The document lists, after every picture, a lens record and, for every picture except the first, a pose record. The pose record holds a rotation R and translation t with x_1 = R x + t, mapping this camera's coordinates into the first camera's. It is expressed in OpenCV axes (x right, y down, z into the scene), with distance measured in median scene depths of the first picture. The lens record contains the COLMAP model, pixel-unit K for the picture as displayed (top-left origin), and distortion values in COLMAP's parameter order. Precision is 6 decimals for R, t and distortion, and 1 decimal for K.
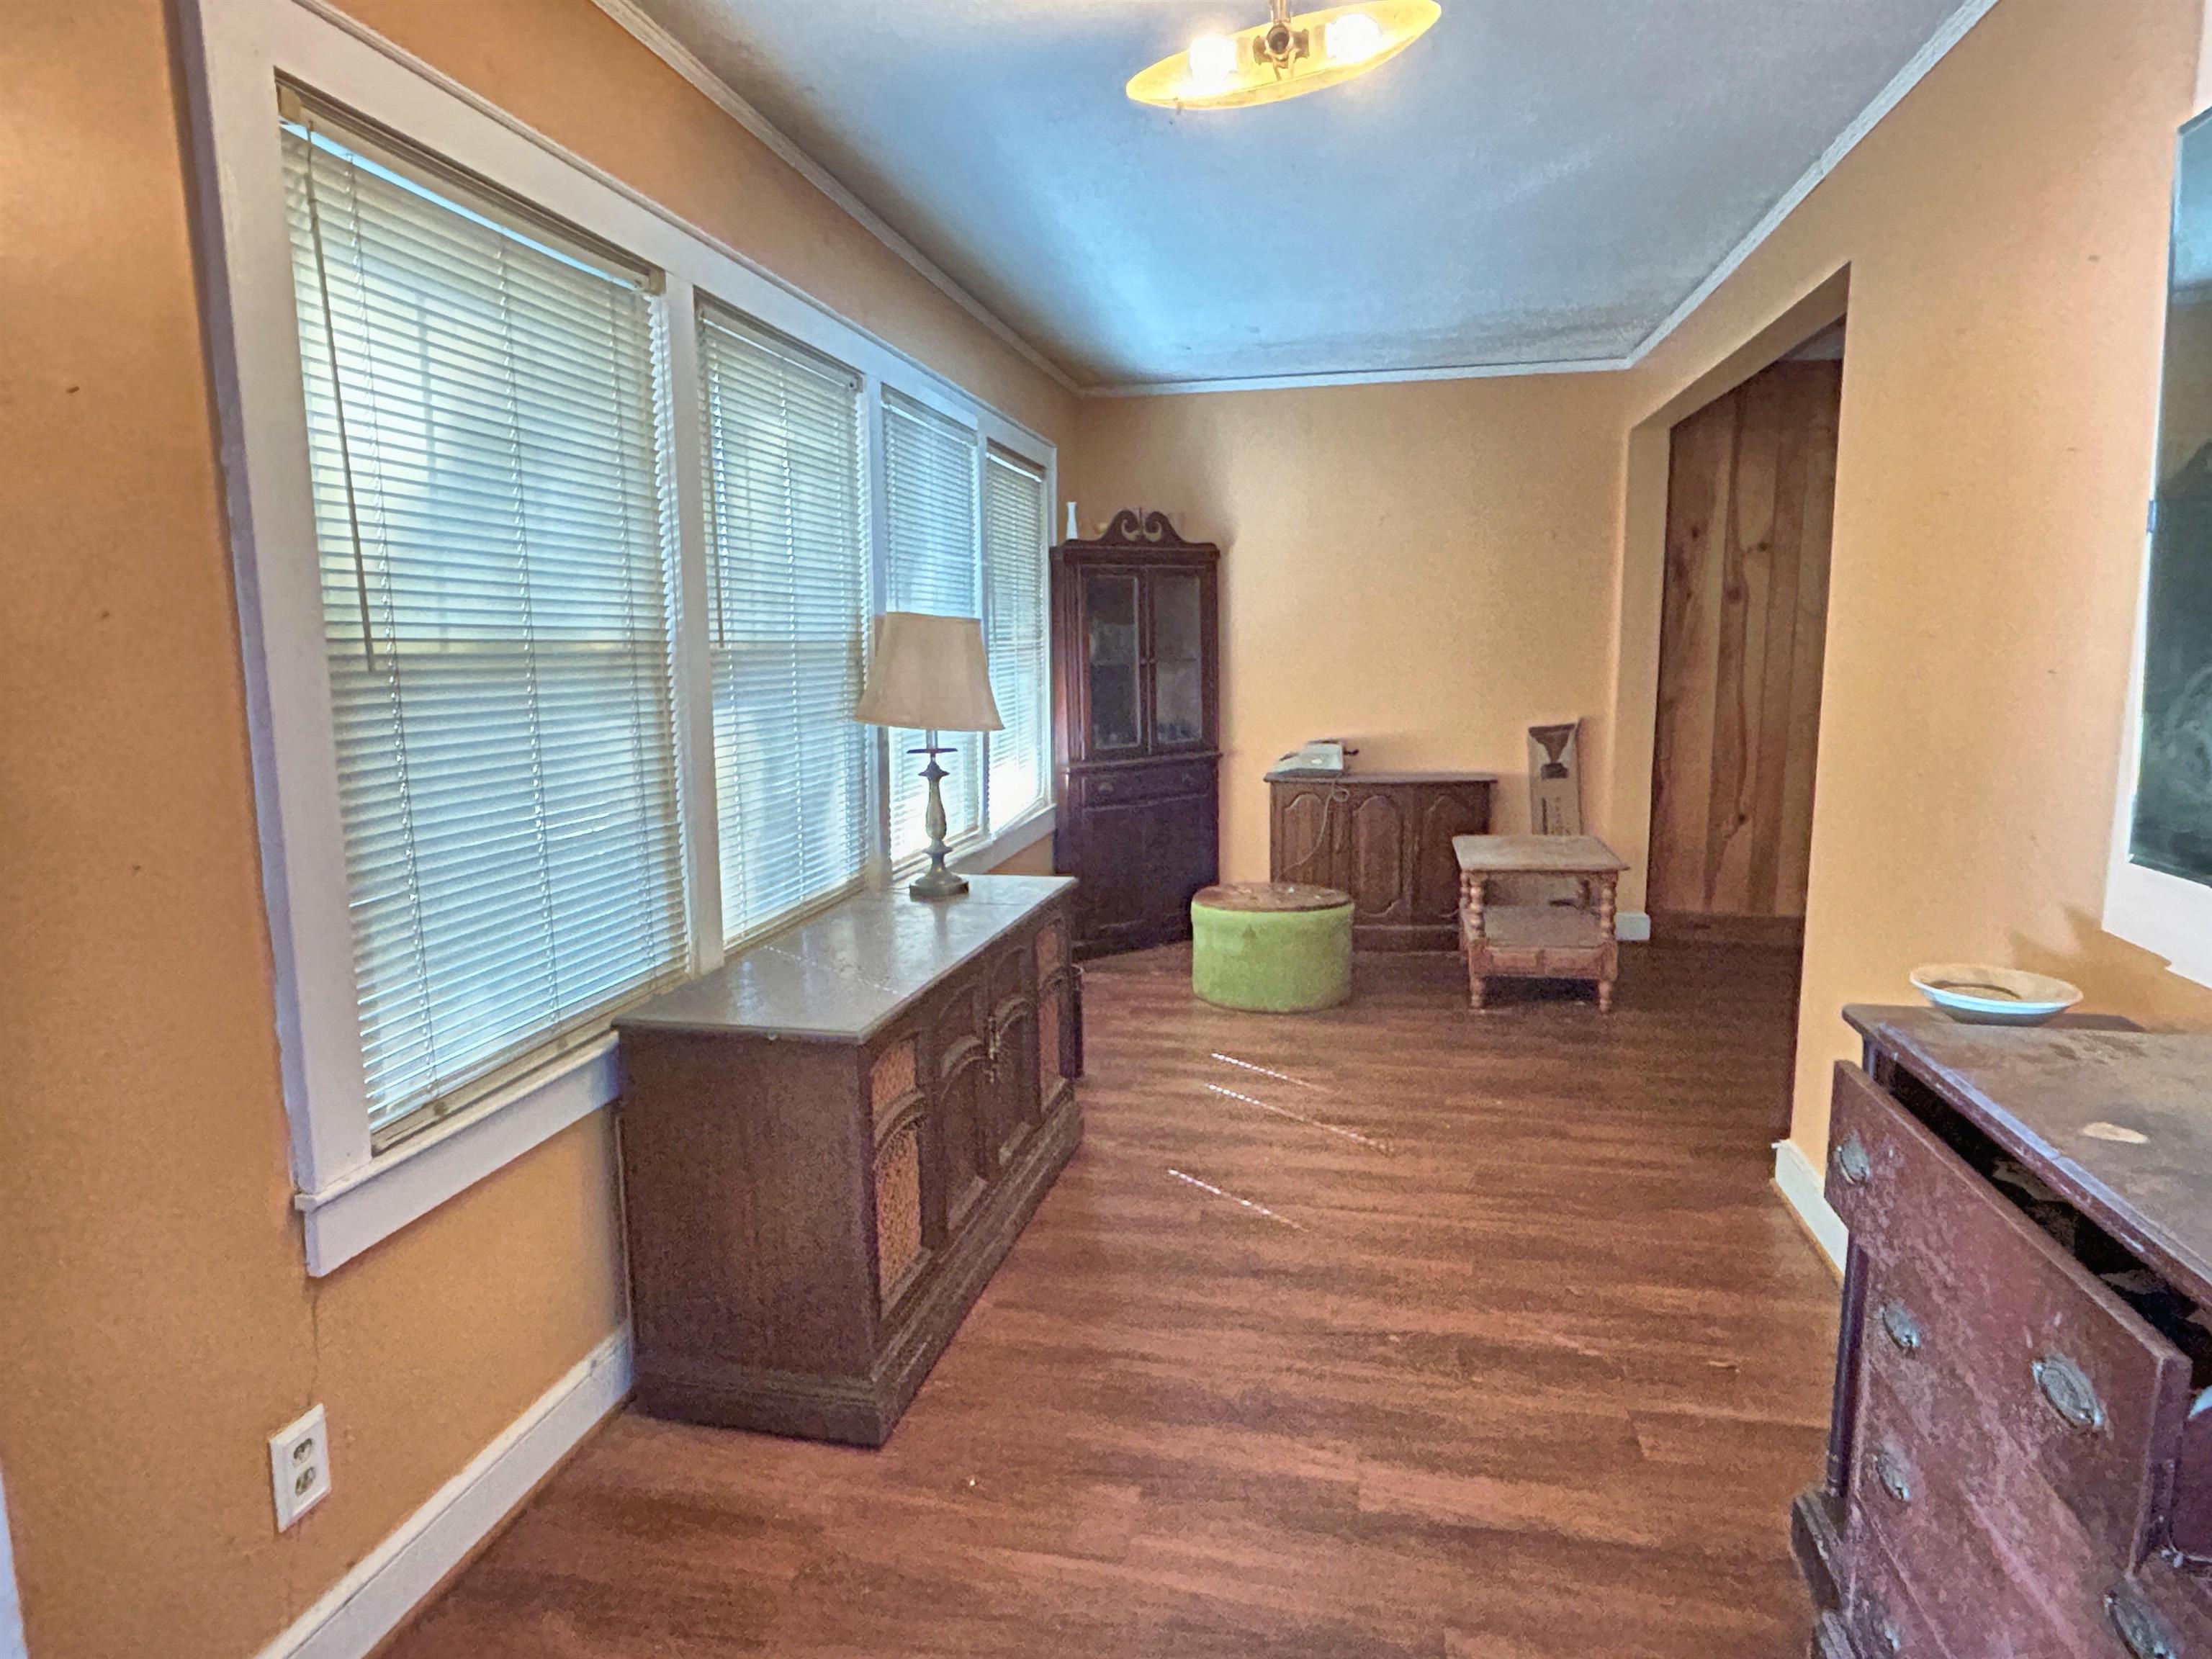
lens RADIAL K [[1287.7, 0, 1105.9], [0, 1287.7, 828.4], [0, 0, 1]] dist [-0.000253, -0.001761]
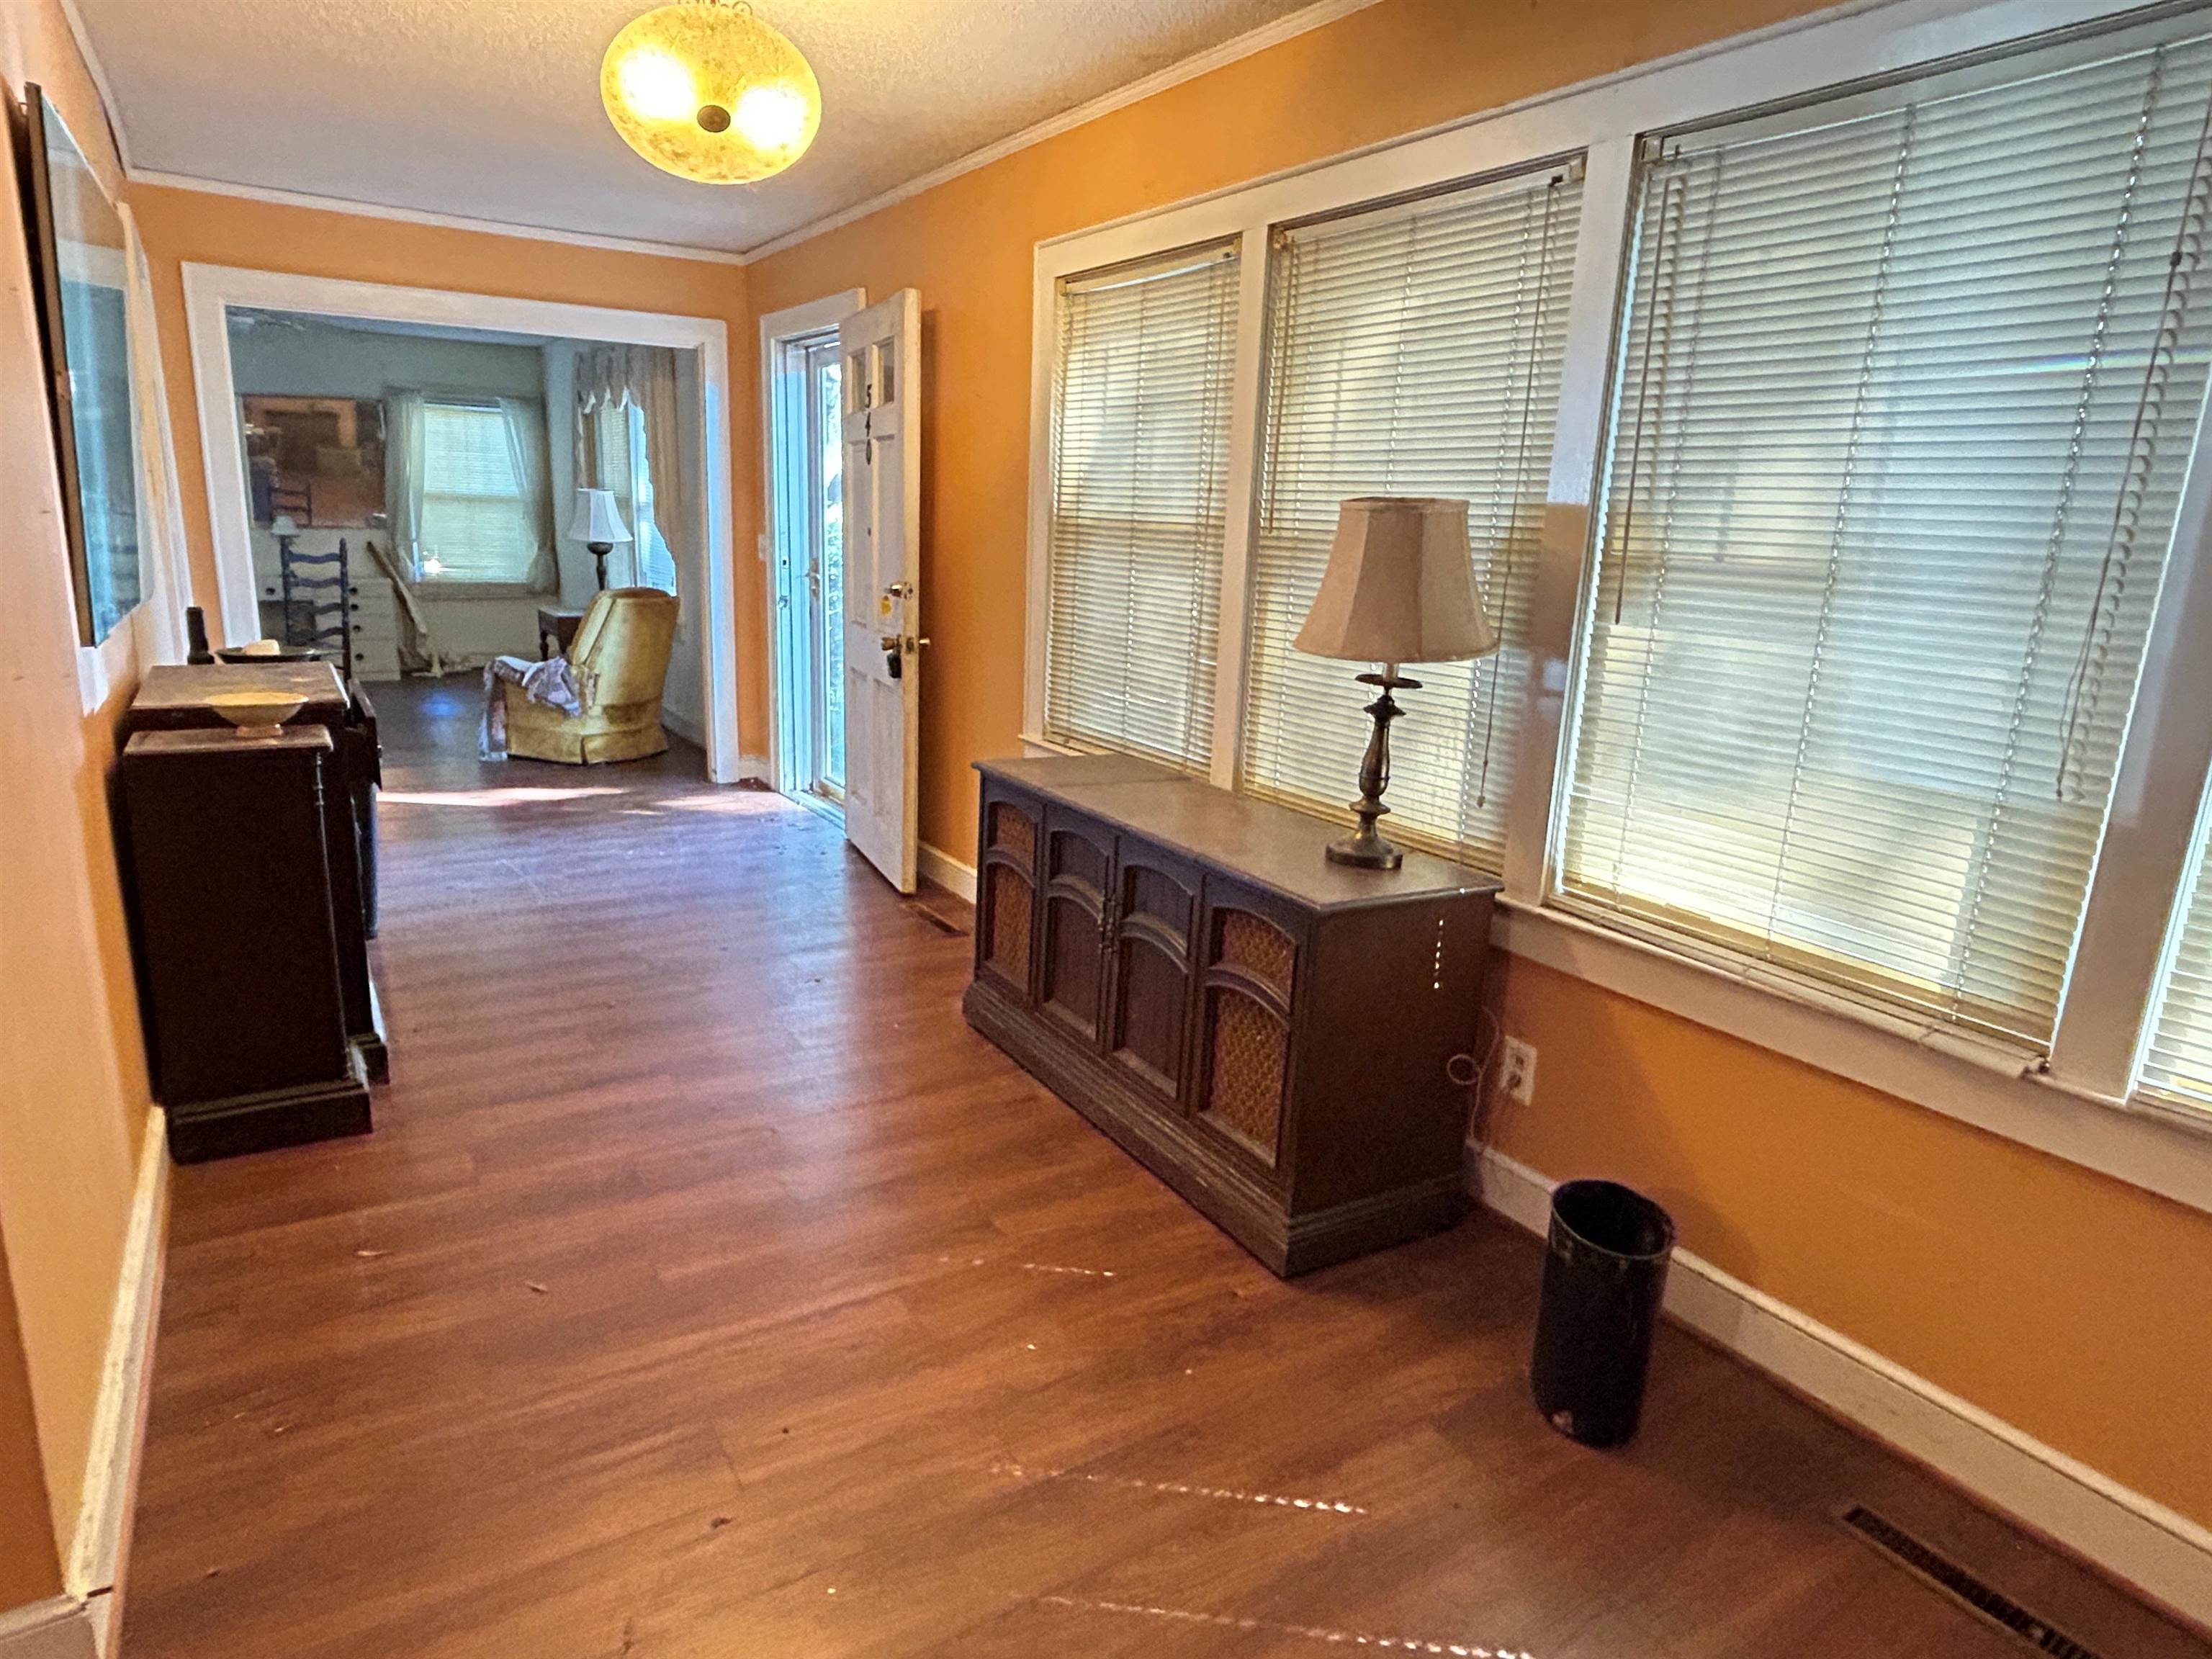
lens RADIAL K [[1287.7, 0, 1105.9], [0, 1287.7, 828.3], [0, 0, 1]] dist [-0.000253, -0.001761]
pose [[-0.718012, 0.144069, -0.680958, 0.708031], [-0.132852, 0.931990, 0.337261, -0.291426], [0.683235, 0.332624, -0.650040, 1.928896]]
